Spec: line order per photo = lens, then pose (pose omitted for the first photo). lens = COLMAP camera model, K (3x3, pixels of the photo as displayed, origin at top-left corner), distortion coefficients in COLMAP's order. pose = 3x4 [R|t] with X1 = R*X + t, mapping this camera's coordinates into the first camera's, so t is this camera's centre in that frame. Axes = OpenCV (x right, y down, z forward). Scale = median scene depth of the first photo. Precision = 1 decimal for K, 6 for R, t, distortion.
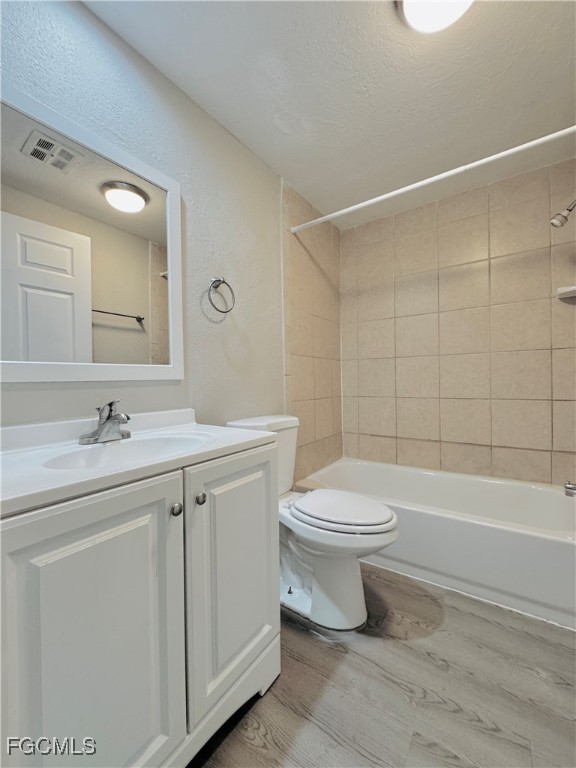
lens RADIAL K [[308.1, 0, 288.9], [0, 308.1, 383.1], [0, 0, 1]] dist [-0.002112, 0.000406]
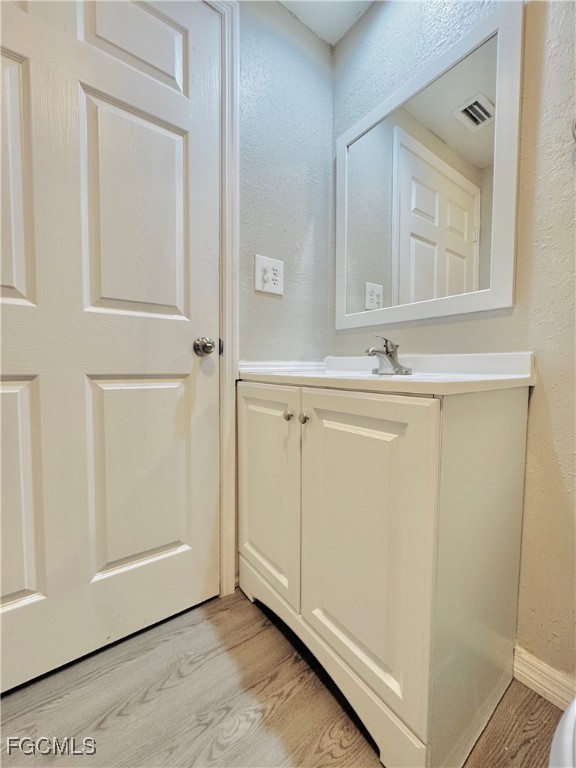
lens RADIAL K [[308.1, 0, 288.9], [0, 308.1, 383.1], [0, 0, 1]] dist [-0.002112, 0.000406]
pose [[-0.314038, 0.063509, -0.947284, 0.336827], [-0.005795, 0.997613, 0.068804, 0.084998], [0.949393, 0.027097, -0.312921, 0.595897]]
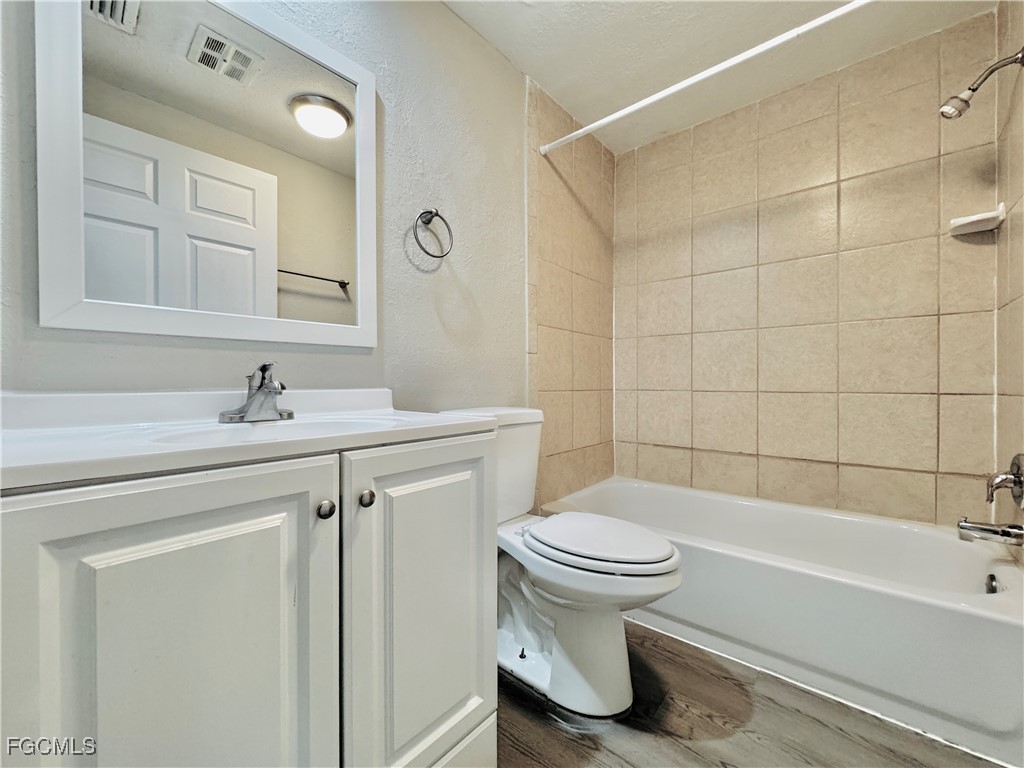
lens RADIAL K [[412.3, 0, 513.7], [0, 412.3, 384.5], [0, 0, 1]] dist [-0.001522, 0.000393]
pose [[0.995176, 0.014580, -0.097016, 0.056529], [-0.014688, 0.999892, -0.000401, 0.055783], [0.097000, 0.001824, 0.995283, 0.058713]]
